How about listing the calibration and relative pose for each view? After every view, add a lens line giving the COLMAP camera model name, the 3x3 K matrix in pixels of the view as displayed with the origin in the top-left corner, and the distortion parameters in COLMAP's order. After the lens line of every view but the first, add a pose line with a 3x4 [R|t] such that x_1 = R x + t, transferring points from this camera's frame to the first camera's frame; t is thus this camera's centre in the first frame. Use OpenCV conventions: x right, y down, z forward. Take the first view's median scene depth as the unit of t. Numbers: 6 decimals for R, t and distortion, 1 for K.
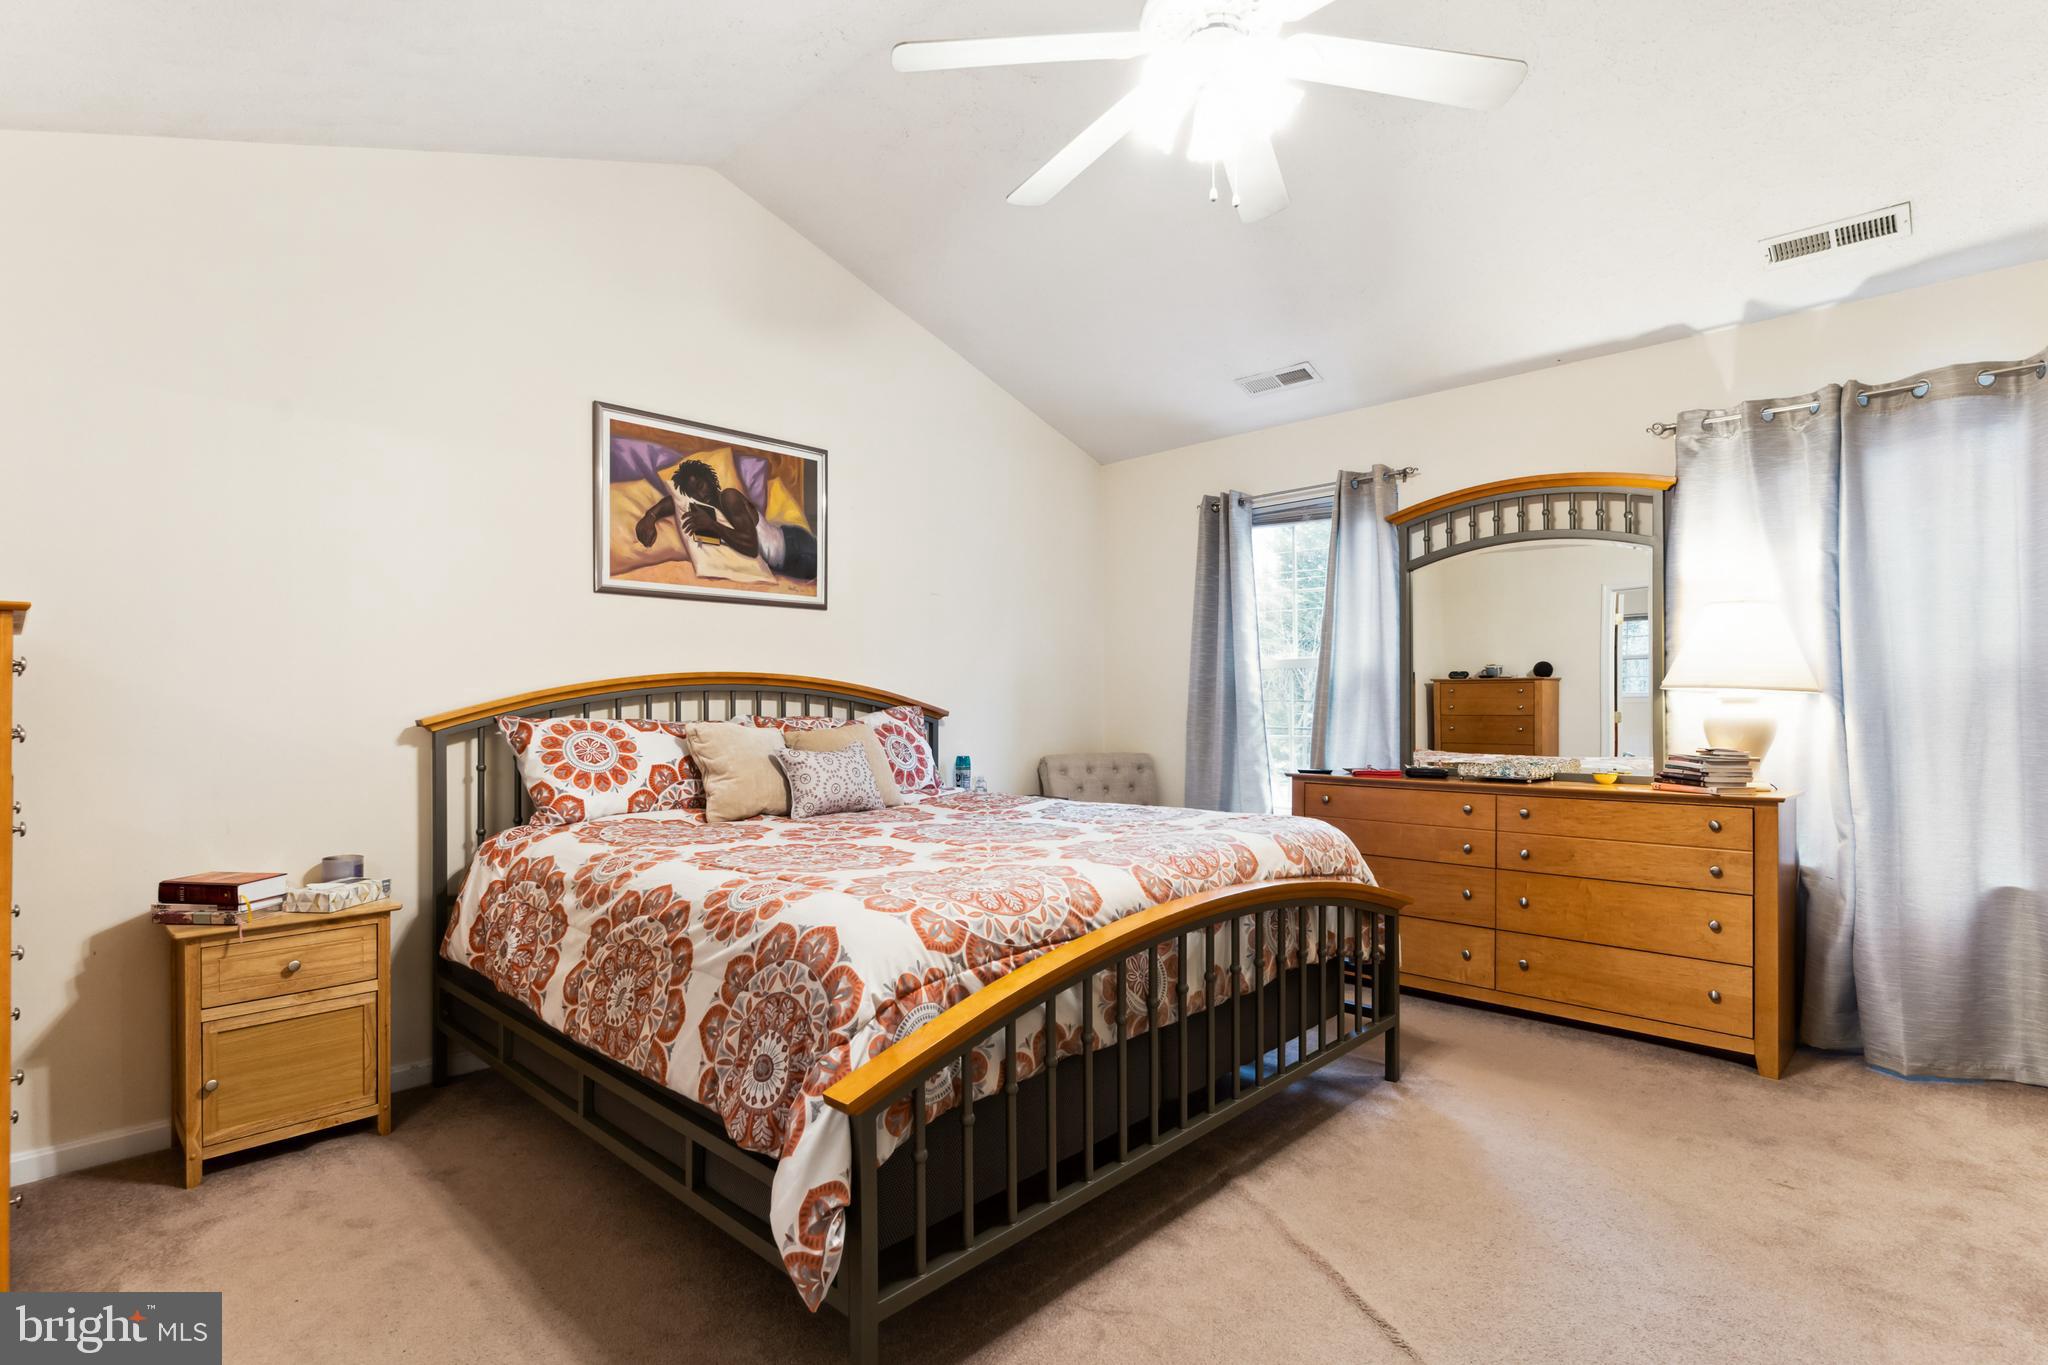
lens RADIAL K [[994.4, 0, 1013.4], [0, 994.4, 696.0], [0, 0, 1]] dist [0.000360, 0.001516]
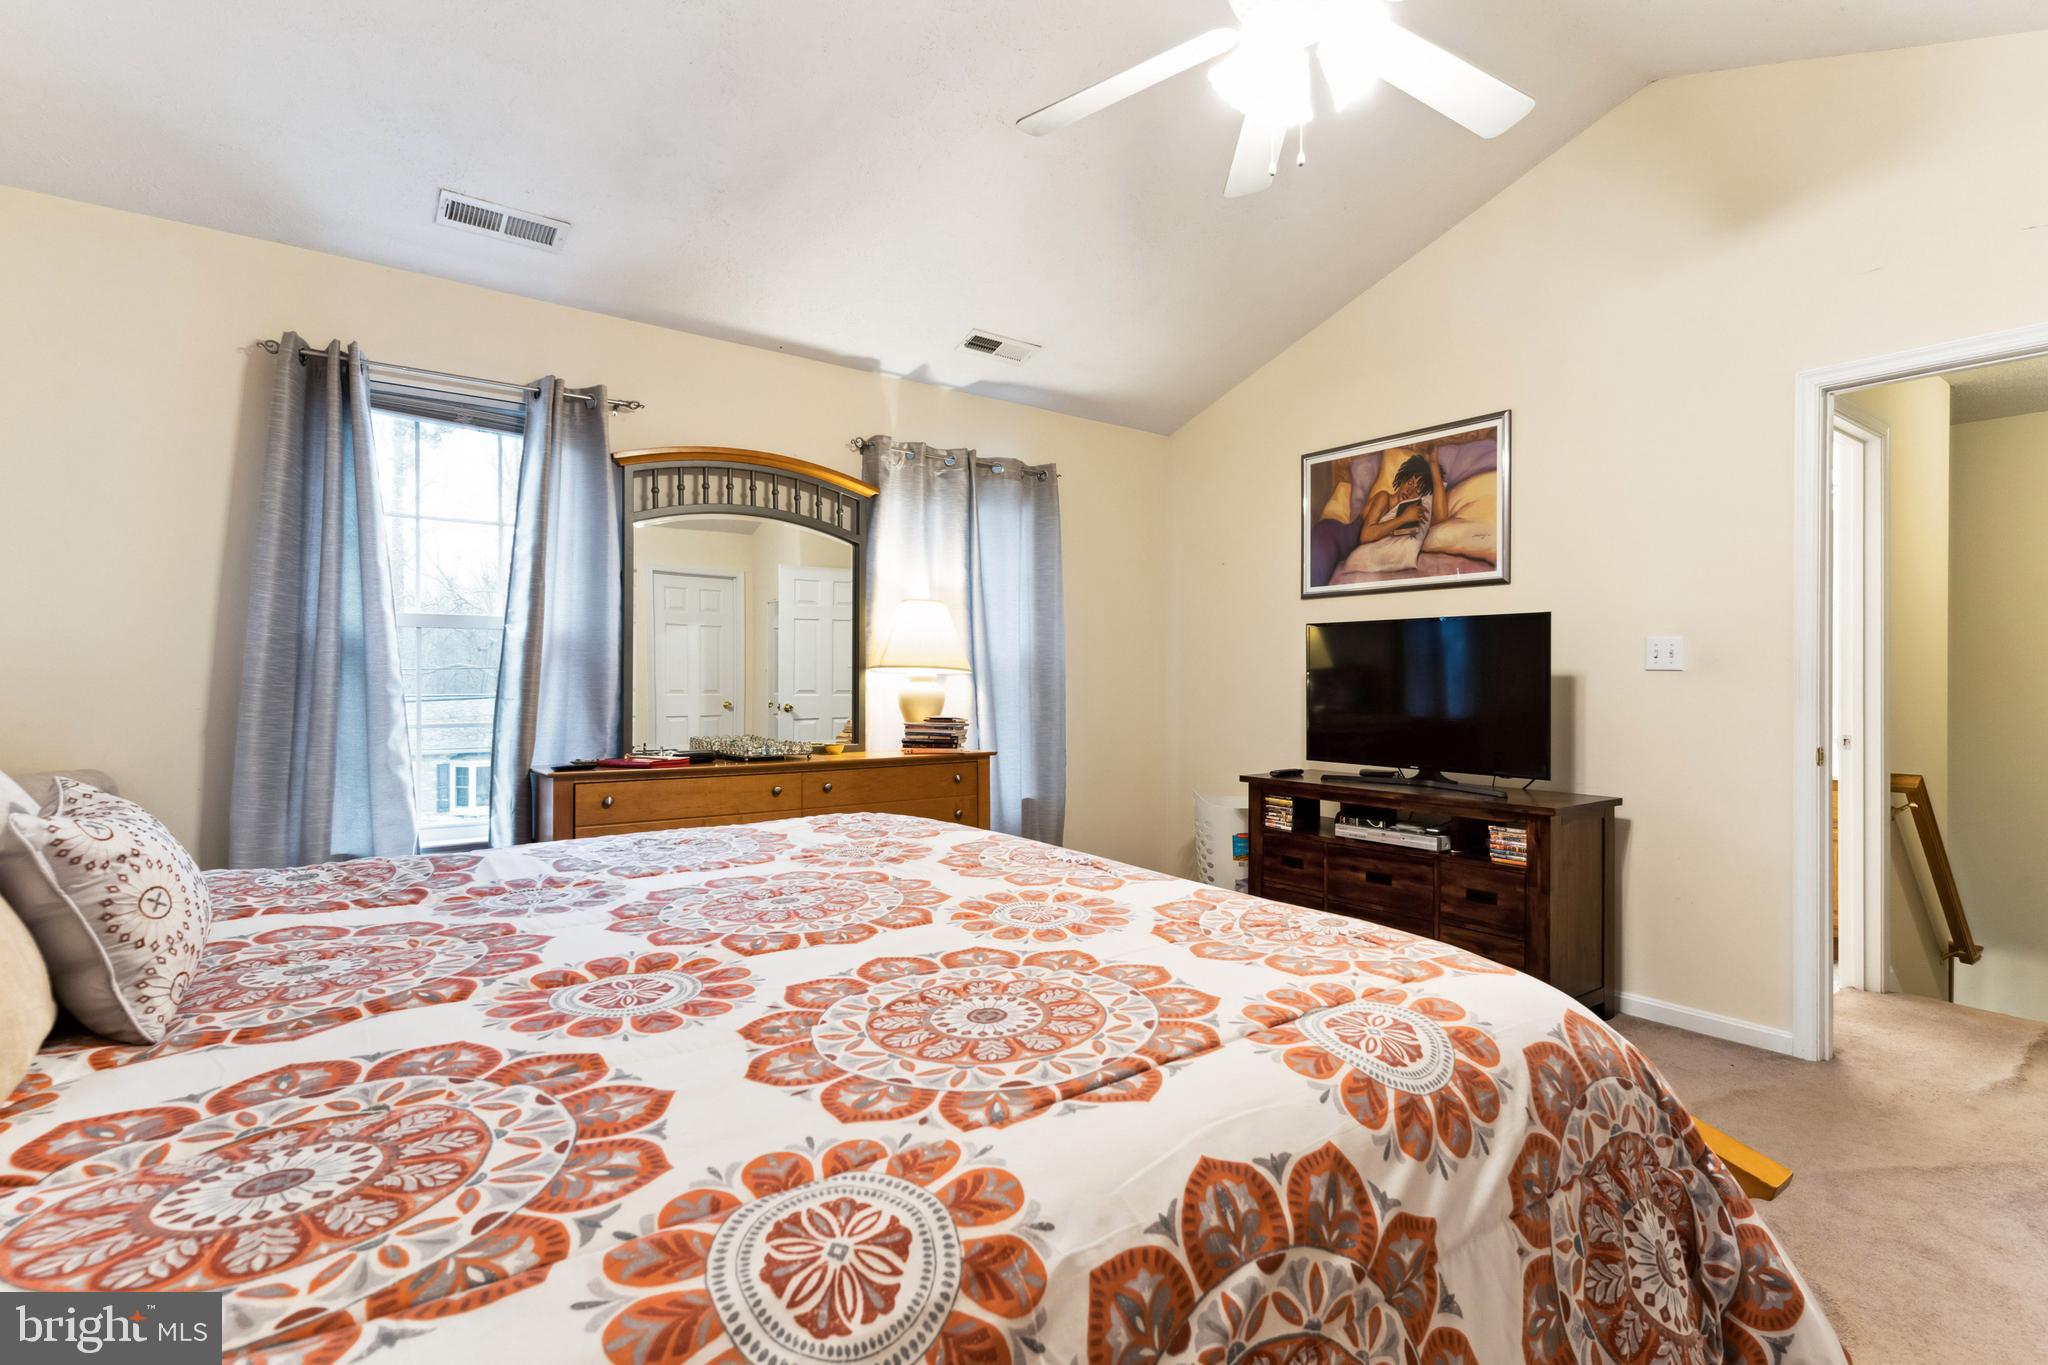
lens RADIAL K [[994.4, 0, 1015.5], [0, 994.4, 668.7], [0, 0, 1]] dist [0.000360, 0.001516]
pose [[0.156511, 0.018001, 0.987512, -0.470766], [-0.012669, 0.999788, -0.016217, 0.010030], [-0.987595, -0.009973, 0.156705, 0.660040]]
